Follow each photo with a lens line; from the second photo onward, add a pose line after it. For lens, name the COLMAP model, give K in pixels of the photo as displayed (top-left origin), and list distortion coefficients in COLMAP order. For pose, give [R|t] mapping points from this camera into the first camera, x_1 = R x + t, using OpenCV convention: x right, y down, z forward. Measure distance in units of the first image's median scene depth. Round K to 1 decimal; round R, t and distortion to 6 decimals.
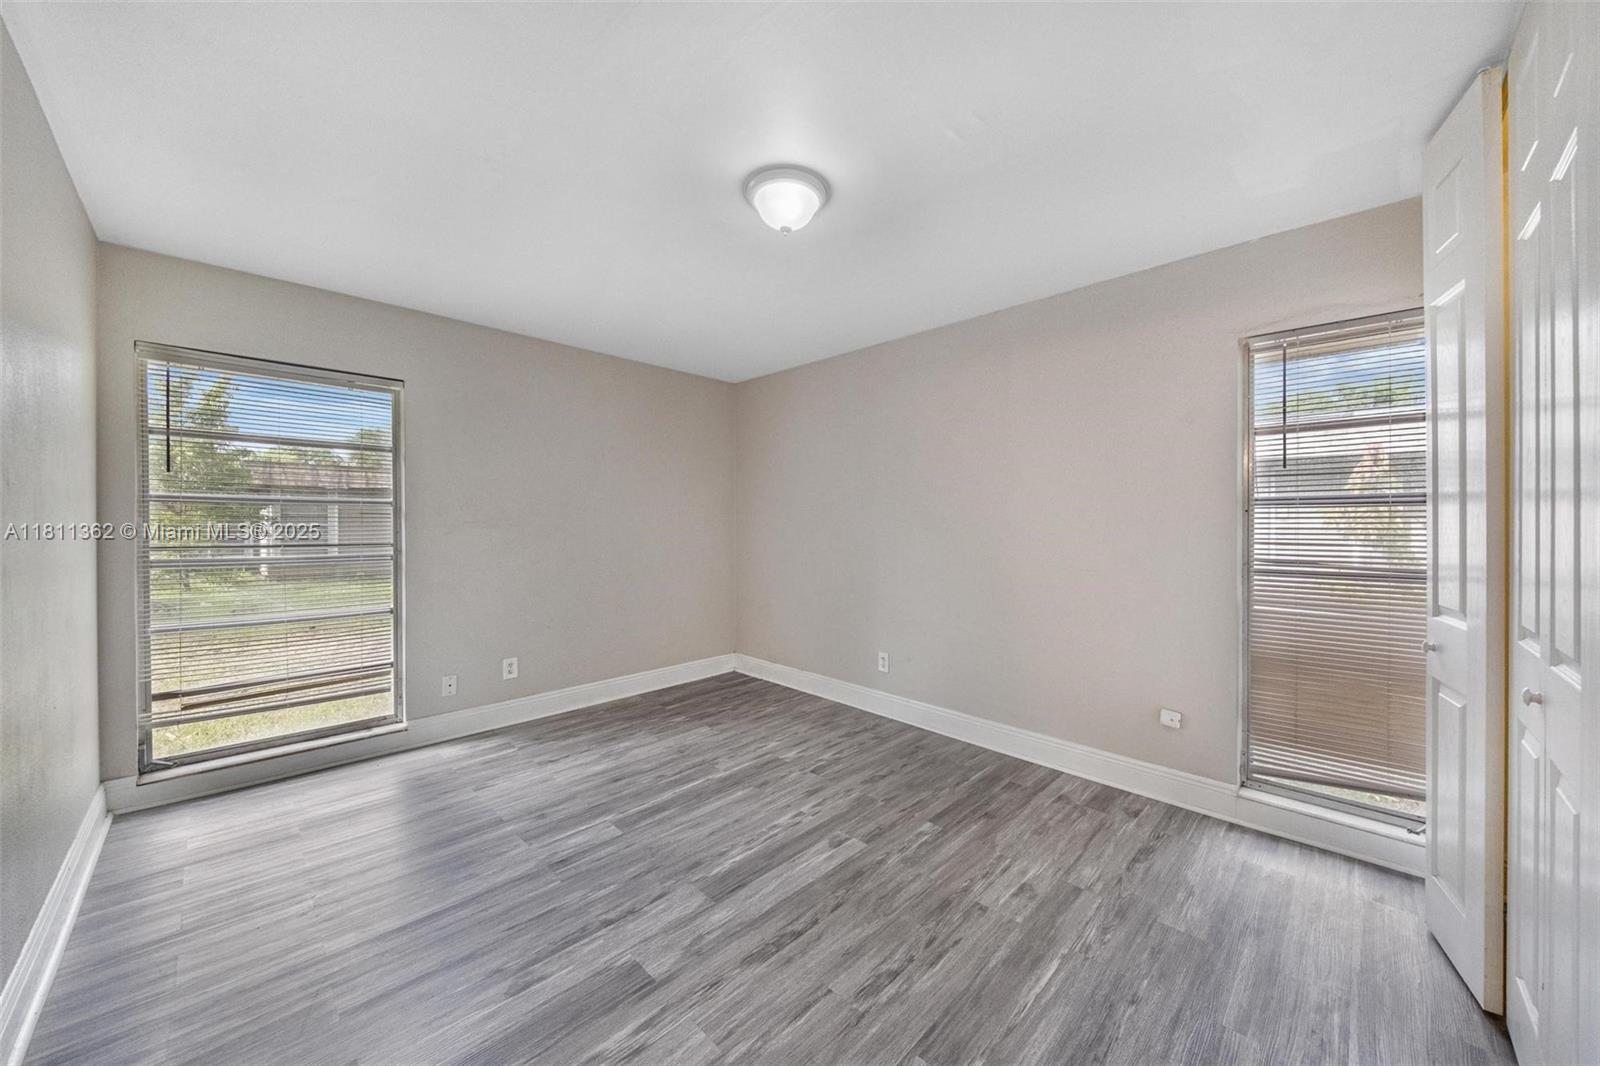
lens RADIAL K [[551.4, 0, 804.9], [0, 551.4, 525.2], [0, 0, 1]] dist [0.019587, -0.012295]
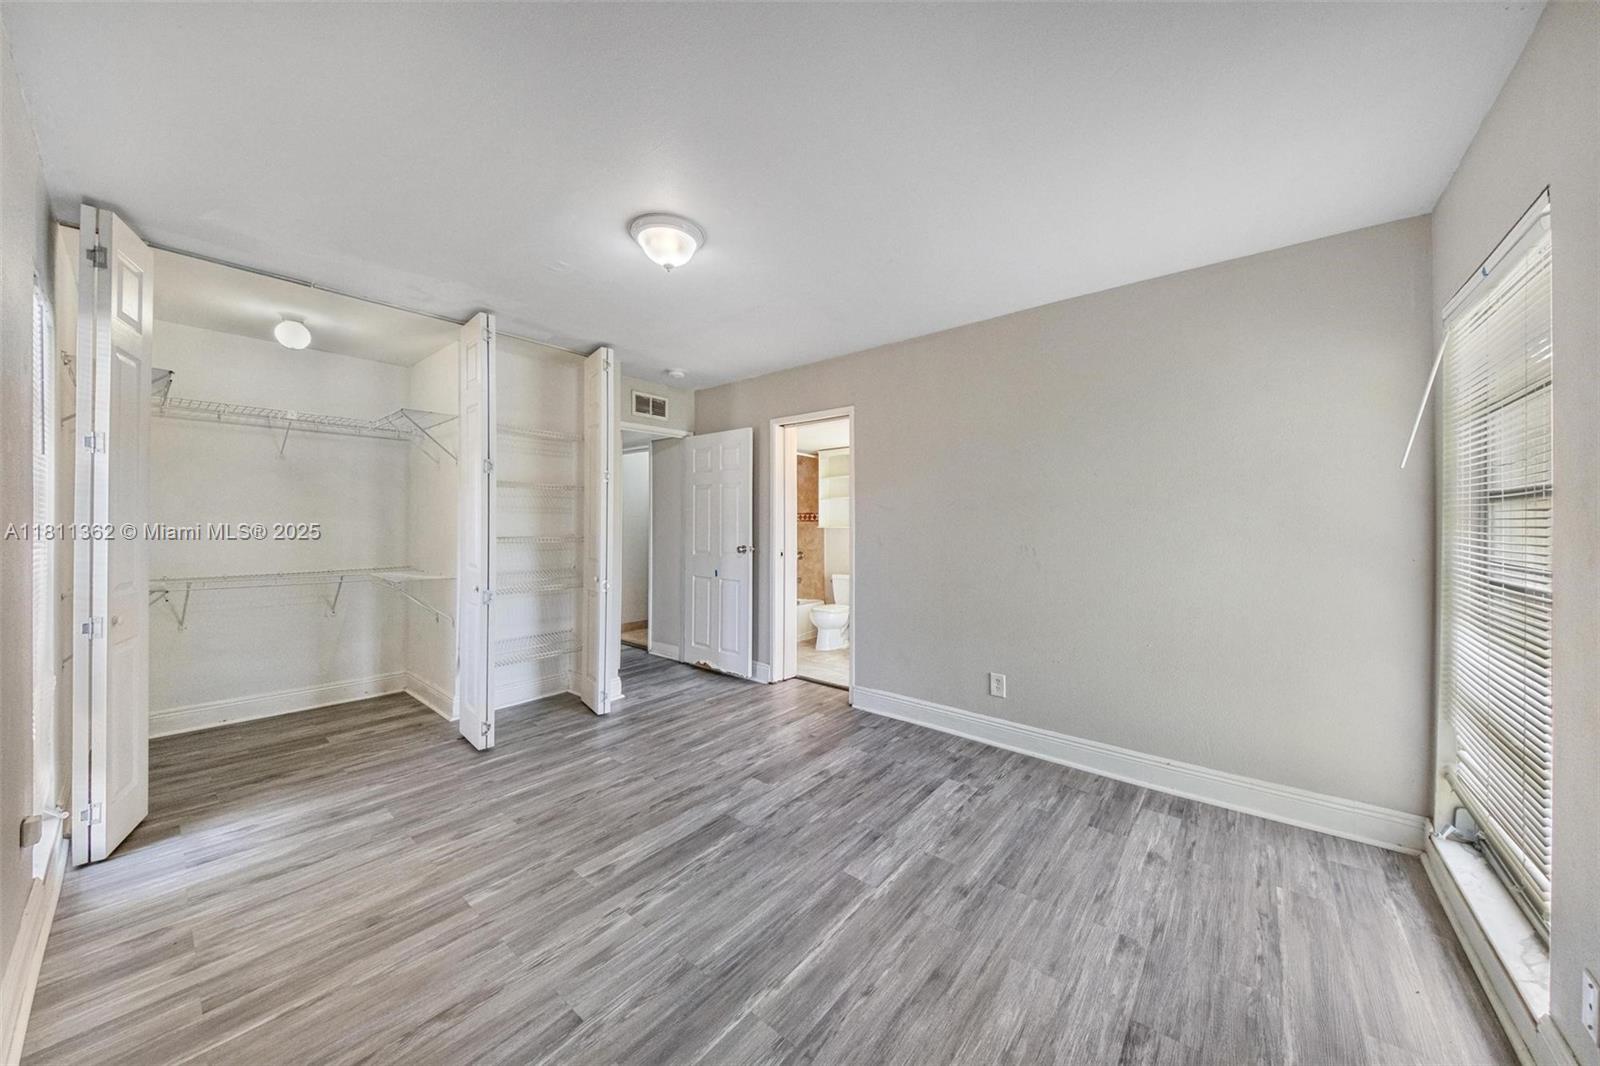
lens RADIAL K [[551.4, 0, 804.9], [0, 551.4, 525.2], [0, 0, 1]] dist [0.019587, -0.012295]
pose [[-0.995314, -0.006387, -0.096481, -0.185671], [-0.007397, 0.999922, 0.010113, -0.016901], [0.096409, 0.010780, -0.995283, 1.994046]]
